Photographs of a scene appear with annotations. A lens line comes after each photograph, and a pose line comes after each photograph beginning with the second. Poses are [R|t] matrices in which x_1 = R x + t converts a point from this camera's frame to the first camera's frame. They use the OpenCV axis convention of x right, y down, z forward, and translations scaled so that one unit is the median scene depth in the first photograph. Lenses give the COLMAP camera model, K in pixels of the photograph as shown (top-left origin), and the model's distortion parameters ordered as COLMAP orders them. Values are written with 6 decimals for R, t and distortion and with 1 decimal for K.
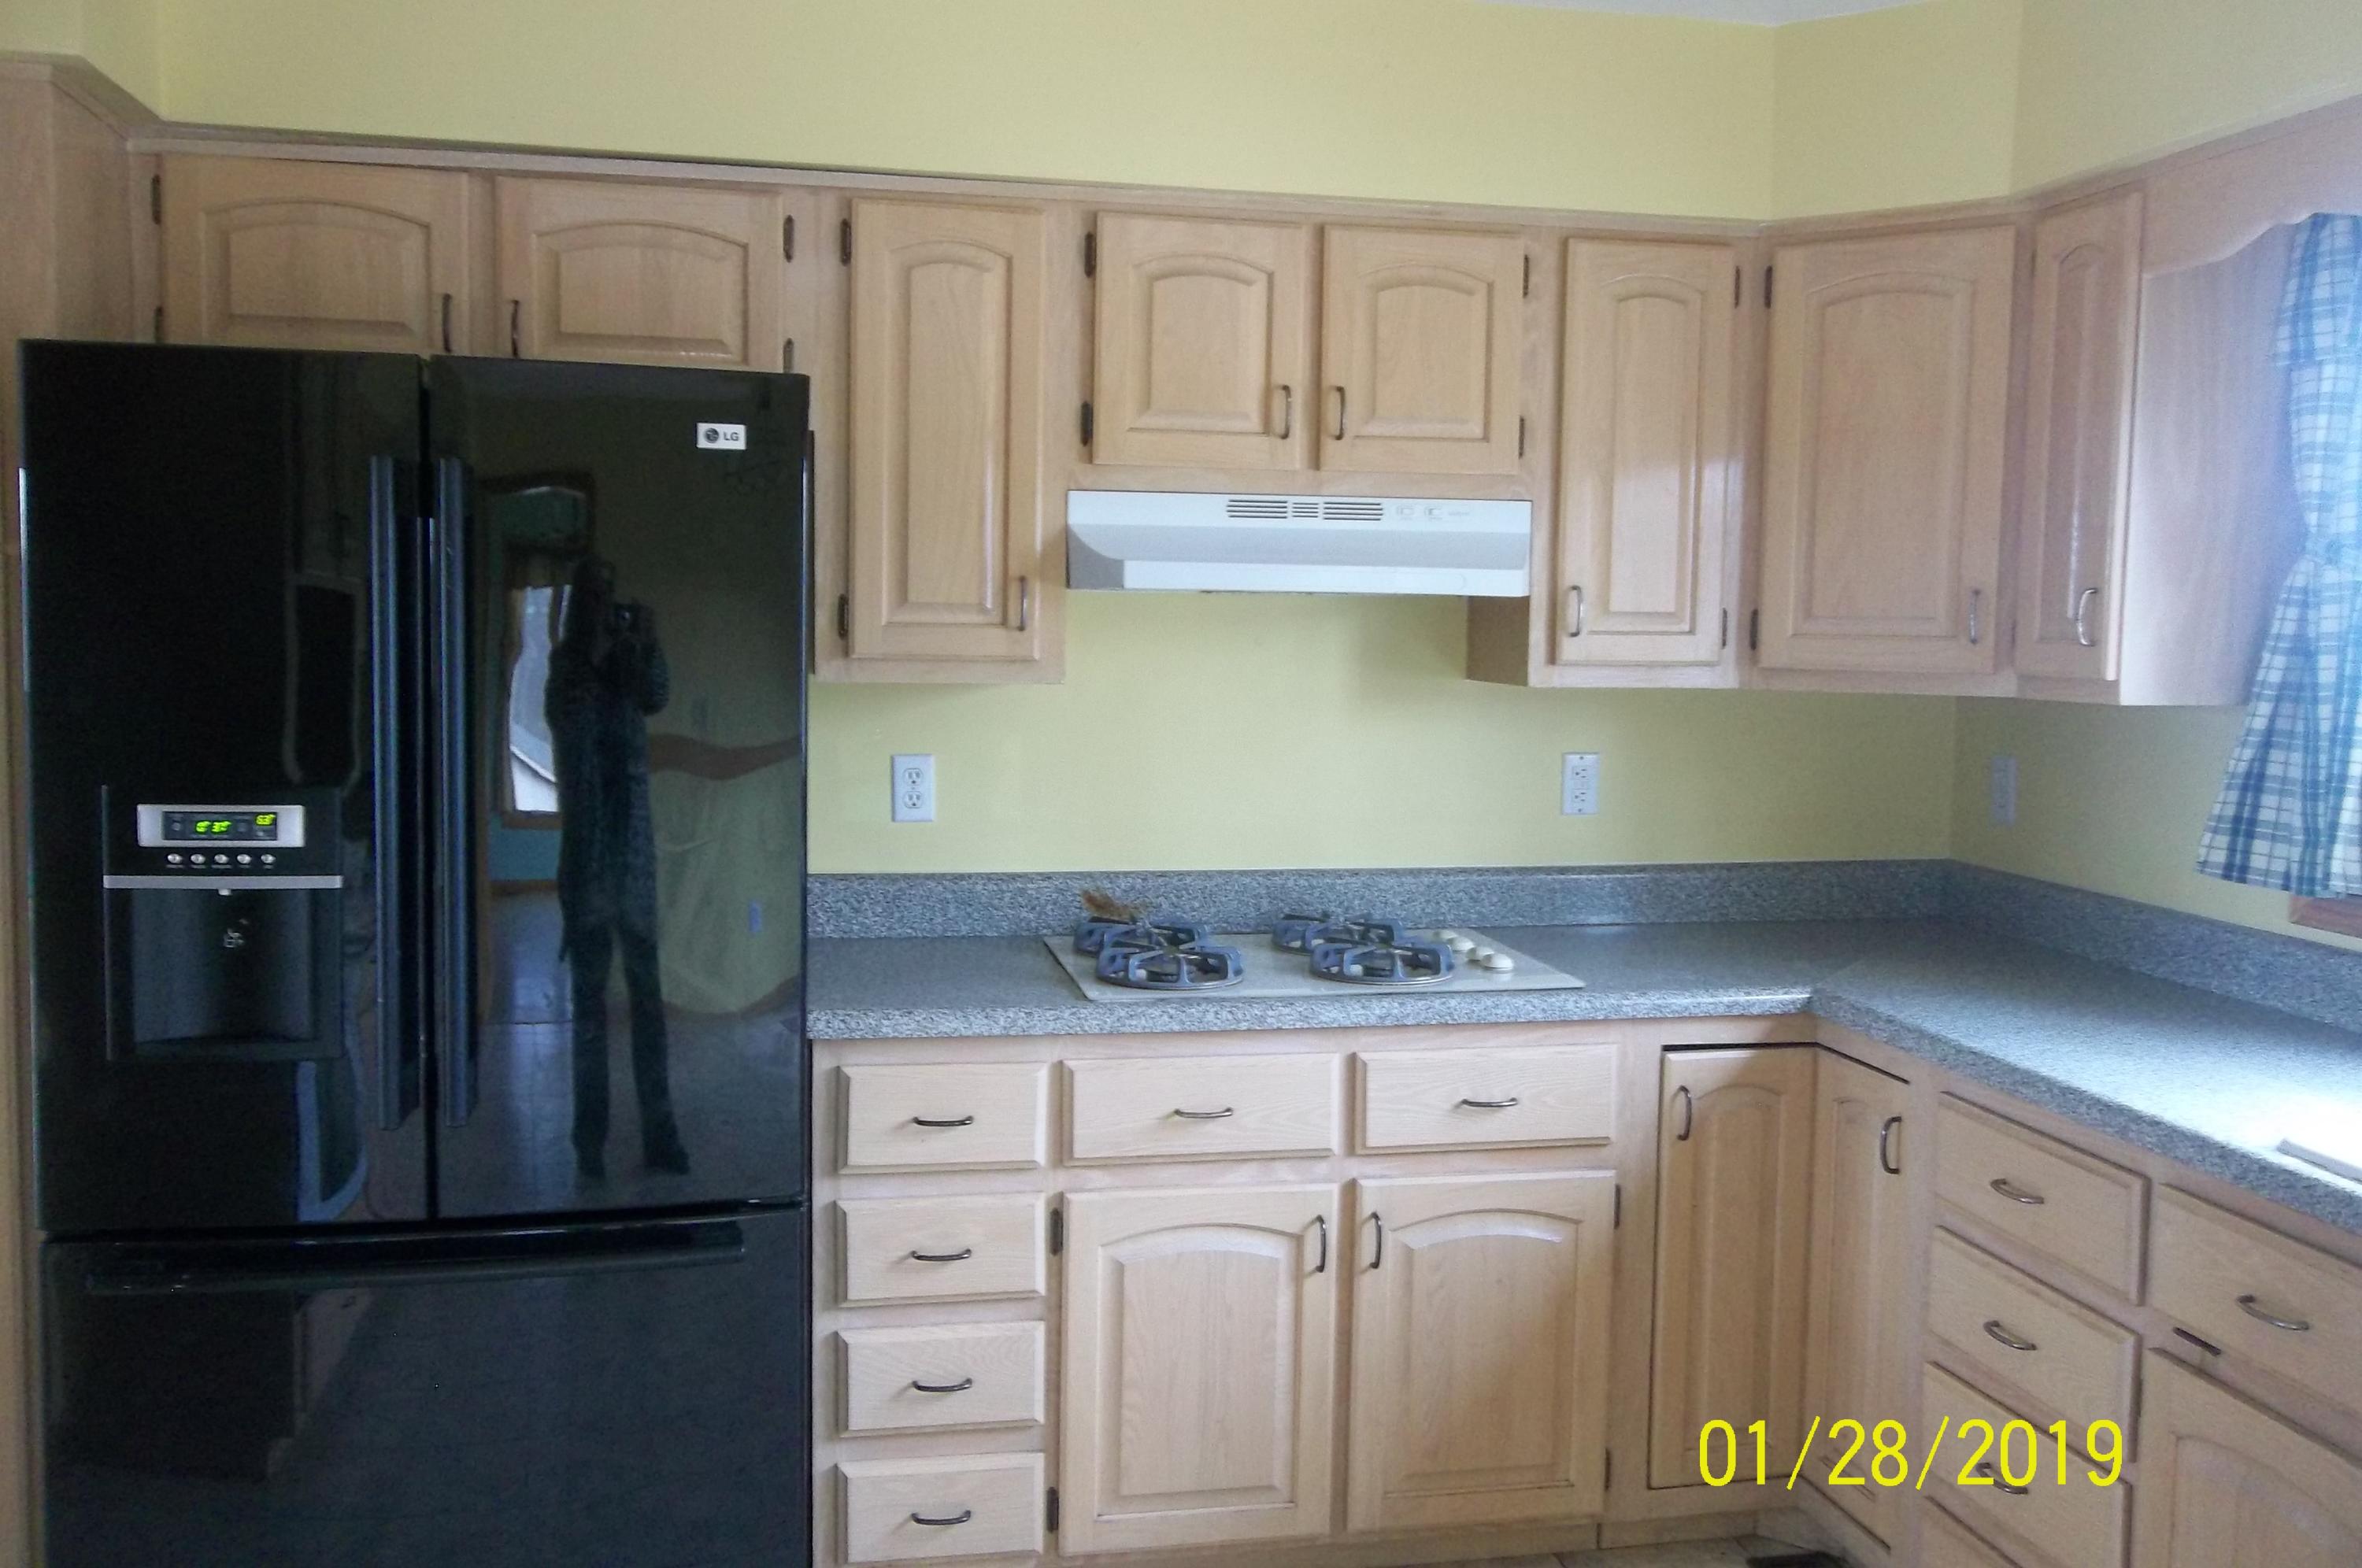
lens RADIAL K [[1932.2, 0, 1165.6], [0, 1932.2, 776.1], [0, 0, 1]] dist [0.008263, -0.011003]
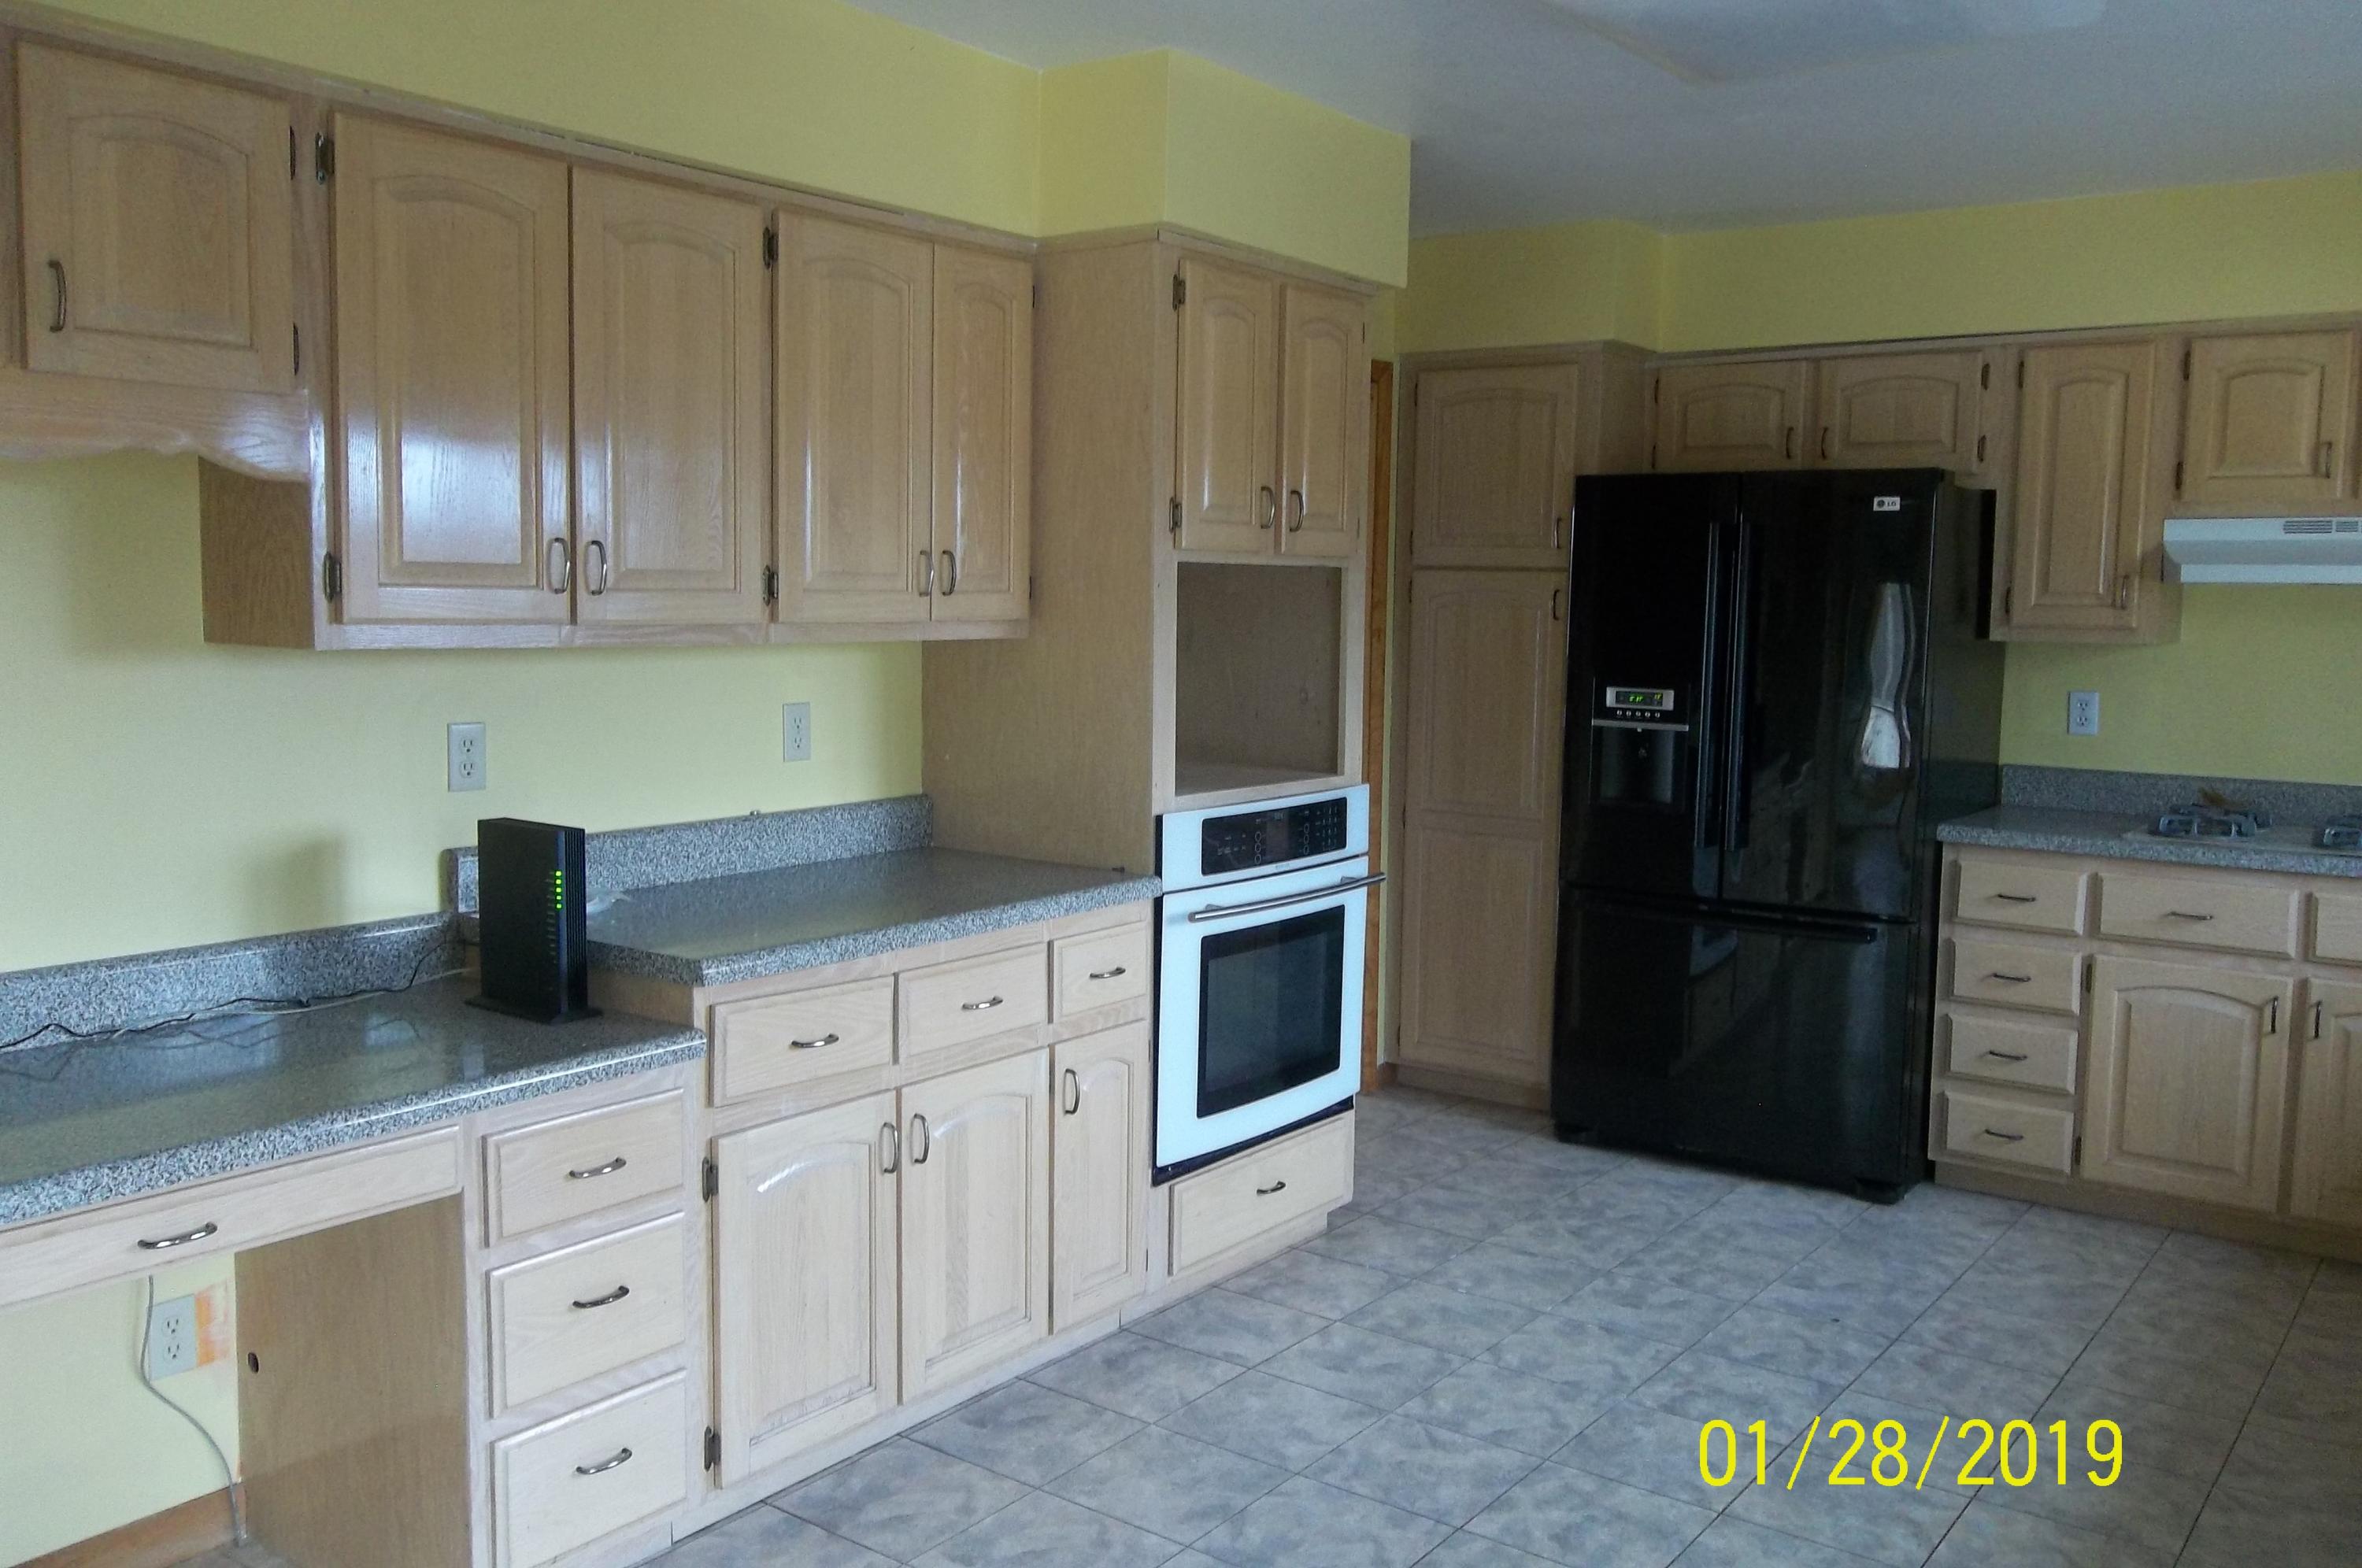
lens RADIAL K [[1932.2, 0, 1178.2], [0, 1932.2, 780.7], [0, 0, 1]] dist [0.008263, -0.011003]
pose [[0.672376, 0.066090, -0.737253, 0.606030], [-0.064344, 0.997454, 0.030734, 0.067862], [0.737407, 0.026773, 0.674917, -0.656809]]
